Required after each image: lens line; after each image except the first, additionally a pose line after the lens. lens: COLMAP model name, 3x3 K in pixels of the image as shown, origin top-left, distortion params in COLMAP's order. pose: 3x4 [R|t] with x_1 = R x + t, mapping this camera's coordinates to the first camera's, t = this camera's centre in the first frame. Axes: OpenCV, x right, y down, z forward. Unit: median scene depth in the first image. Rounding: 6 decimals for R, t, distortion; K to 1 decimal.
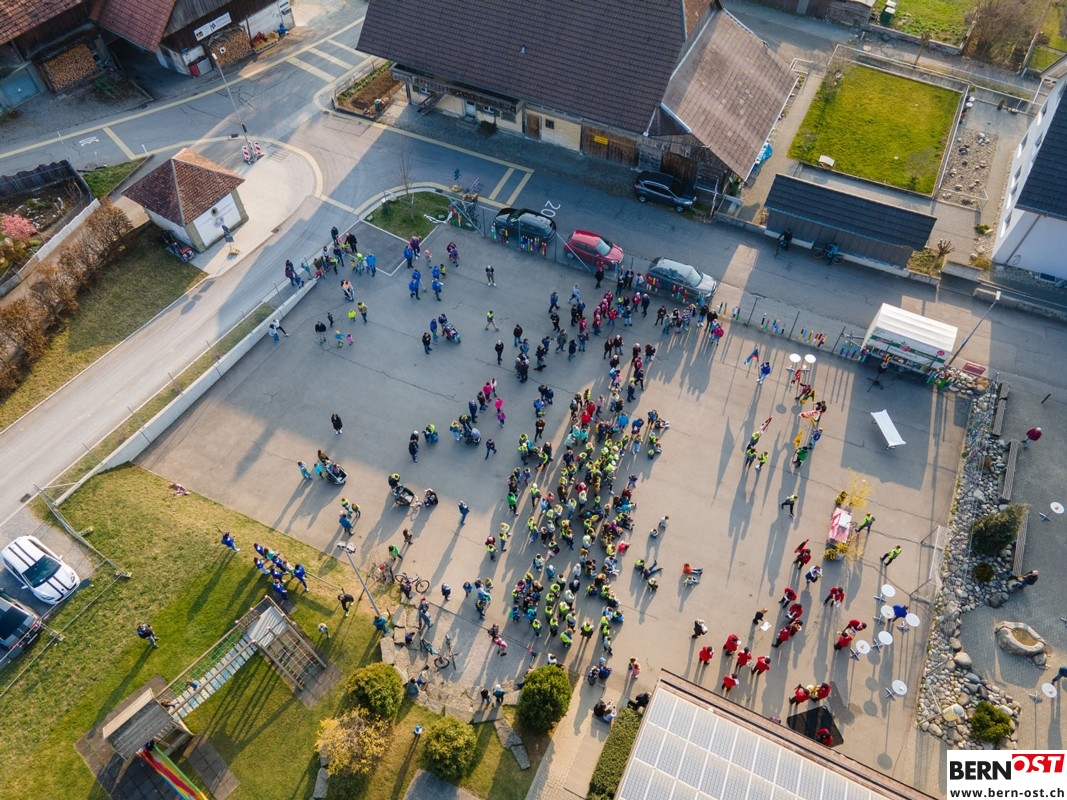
lens RADIAL K [[774.6, 0, 533.5], [0, 774.6, 400.0], [0, 0, 1]] dist [0.076800, -0.000254]
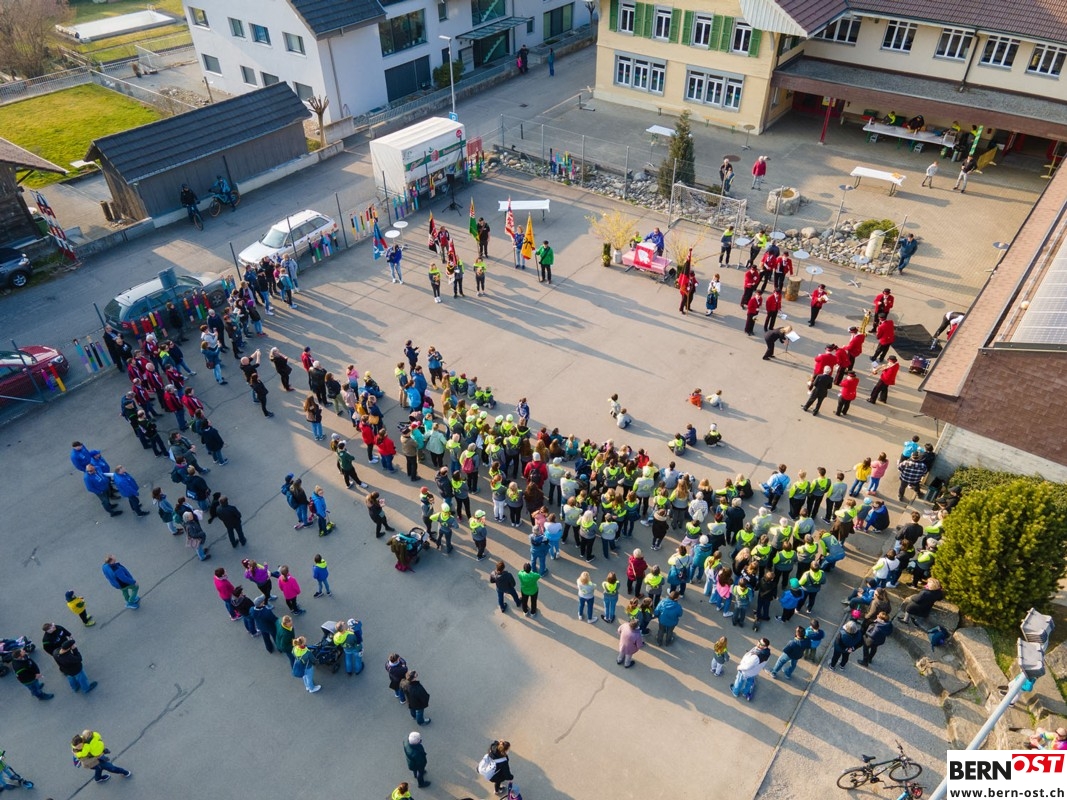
lens RADIAL K [[774.4, 0, 533.5], [0, 774.4, 400.0], [0, 0, 1]] dist [0.053579, -0.000521]
pose [[0.205895, -0.627813, 0.750639, -0.270682], [0.811568, 0.538151, 0.227487, -0.030499], [-0.546777, 0.562356, 0.620315, 0.585089]]
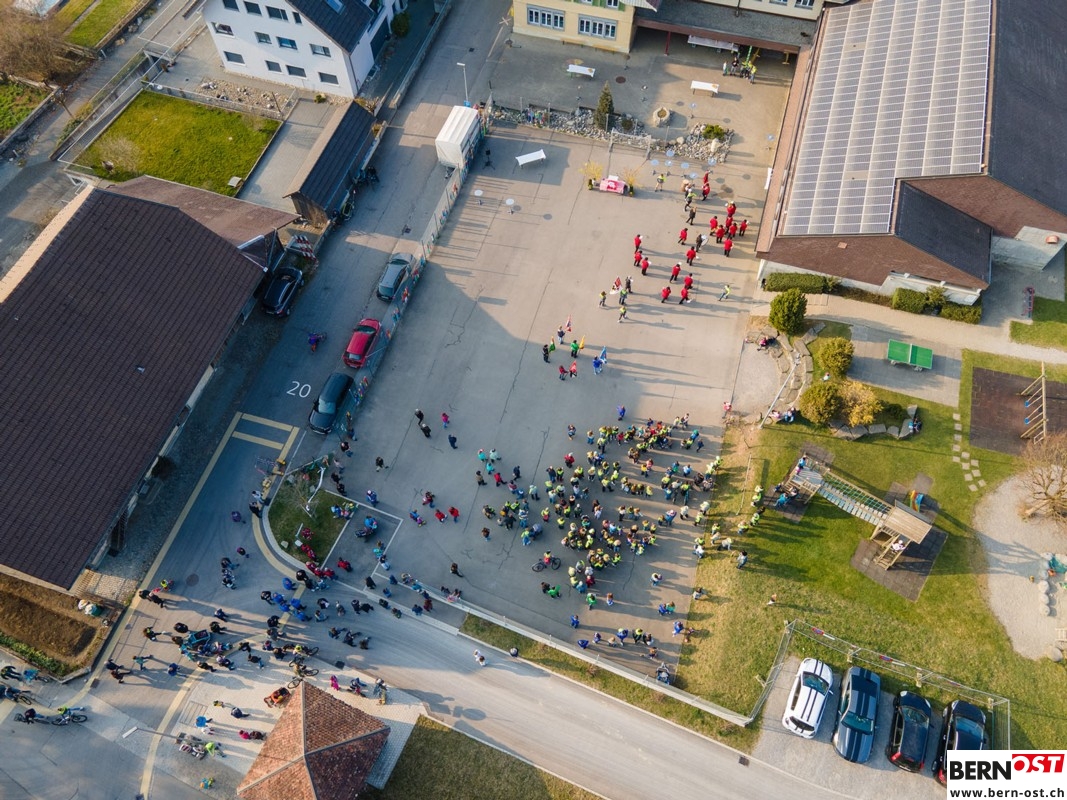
lens RADIAL K [[774.4, 0, 533.5], [0, 774.4, 400.0], [0, 0, 1]] dist [0.053579, -0.000521]
pose [[-0.147051, -0.865734, 0.478414, -0.607187], [0.819553, 0.164167, 0.548983, -0.654587], [-0.553814, 0.472814, 0.685374, 0.212842]]
